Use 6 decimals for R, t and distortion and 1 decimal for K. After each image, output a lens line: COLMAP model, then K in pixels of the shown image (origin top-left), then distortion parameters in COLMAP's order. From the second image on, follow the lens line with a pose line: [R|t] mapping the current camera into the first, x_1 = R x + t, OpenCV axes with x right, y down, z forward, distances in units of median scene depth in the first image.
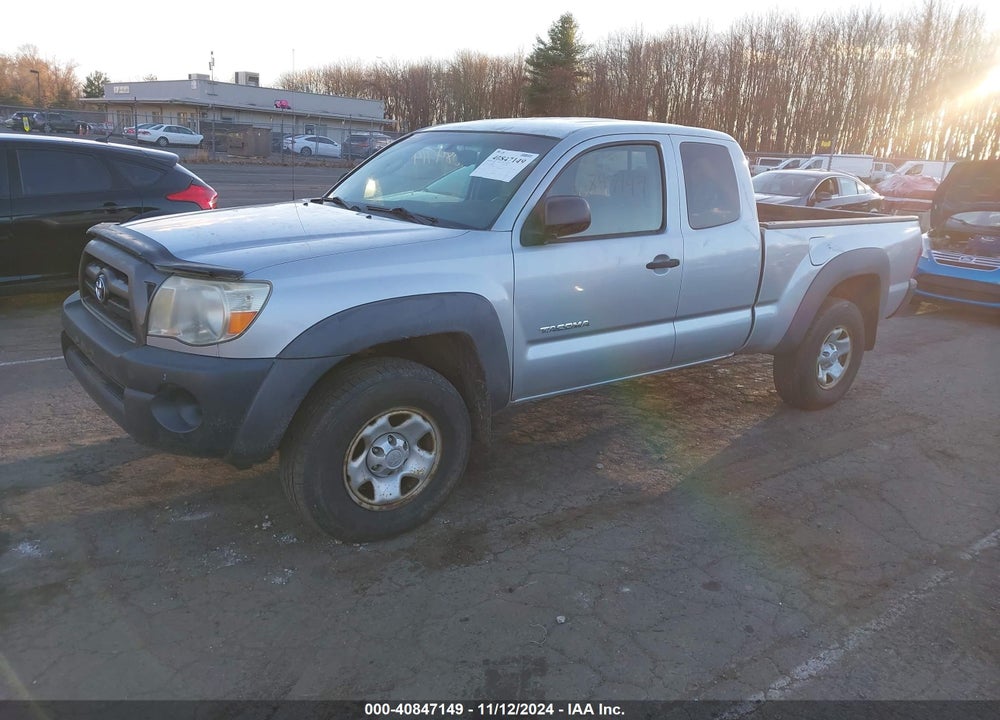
lens RADIAL K [[788.7, 0, 496.0], [0, 788.7, 366.1], [0, 0, 1]] dist [0.013830, -0.007015]
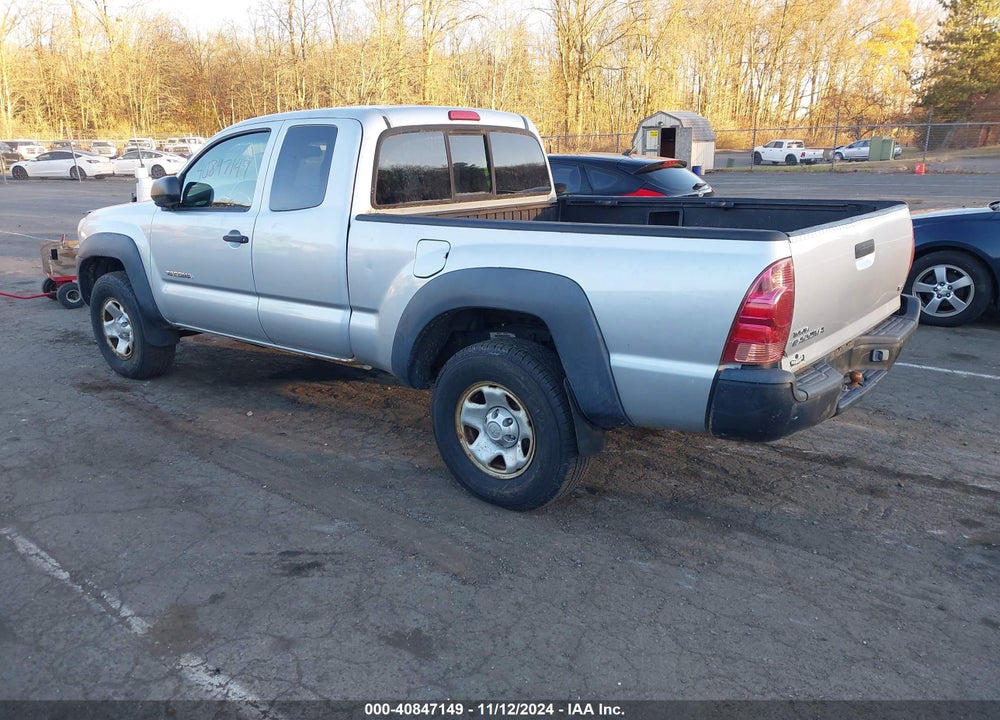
lens RADIAL K [[807.0, 0, 500.0], [0, 807.0, 360.0], [0, 0, 1]] dist [0.010413, -0.001552]
pose [[0.202127, 0.196352, -0.959474, 1.450234], [-0.238507, 0.960069, 0.146228, -0.227214], [0.949873, 0.199285, 0.240887, 1.147903]]
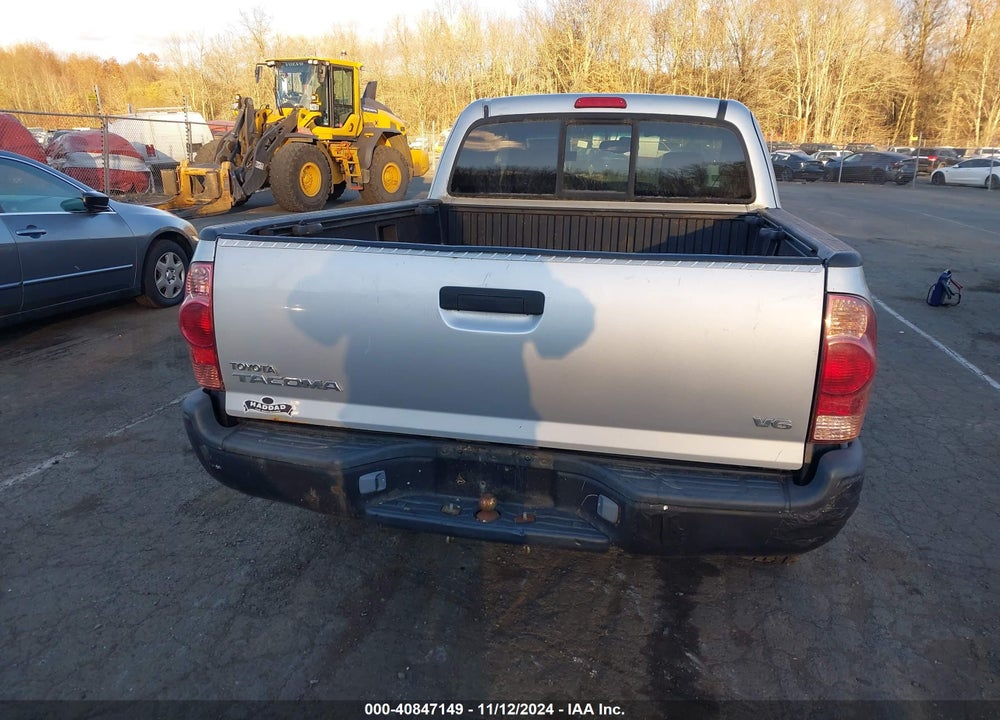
lens RADIAL K [[786.6, 0, 495.6], [0, 786.6, 363.0], [0, 0, 1]] dist [0.009001, -0.002061]
pose [[-0.785757, 0.094345, -0.611298, 0.993038], [-0.221329, 0.879975, 0.420306, -0.482557], [0.577581, 0.465556, -0.670565, 2.052572]]
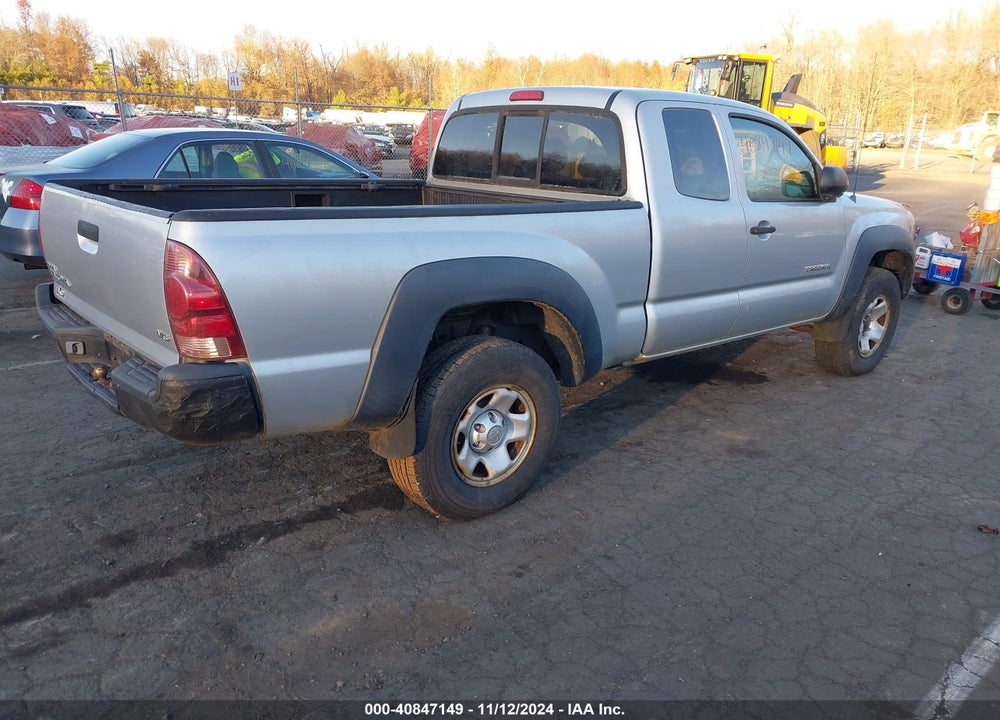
lens RADIAL K [[786.6, 0, 495.6], [0, 786.6, 363.0], [0, 0, 1]] dist [0.009001, -0.002061]
pose [[-0.995795, -0.068183, -0.061192, 0.335320], [-0.090113, 0.849409, 0.519984, -0.627581], [0.016523, 0.523311, -0.851981, 2.412877]]
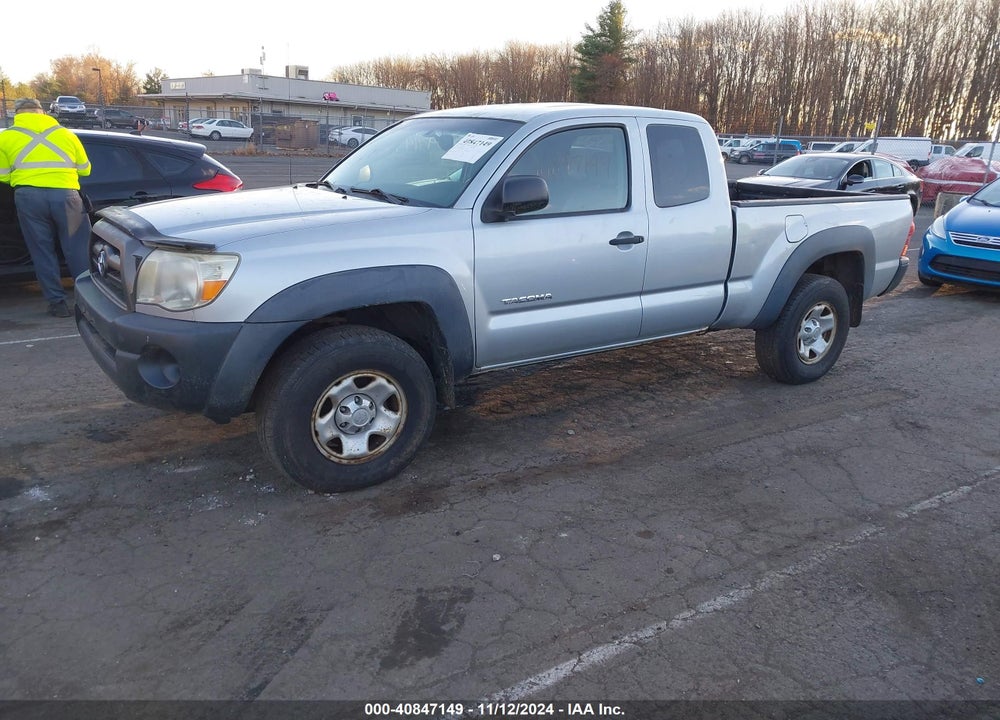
lens RADIAL K [[788.7, 0, 496.0], [0, 788.7, 366.1], [0, 0, 1]] dist [0.013830, -0.007015]
pose [[0.998022, 0.002476, -0.062810, 0.106447], [-0.001683, 0.999918, 0.012678, 0.026725], [0.062836, -0.012547, 0.997945, -0.069916]]
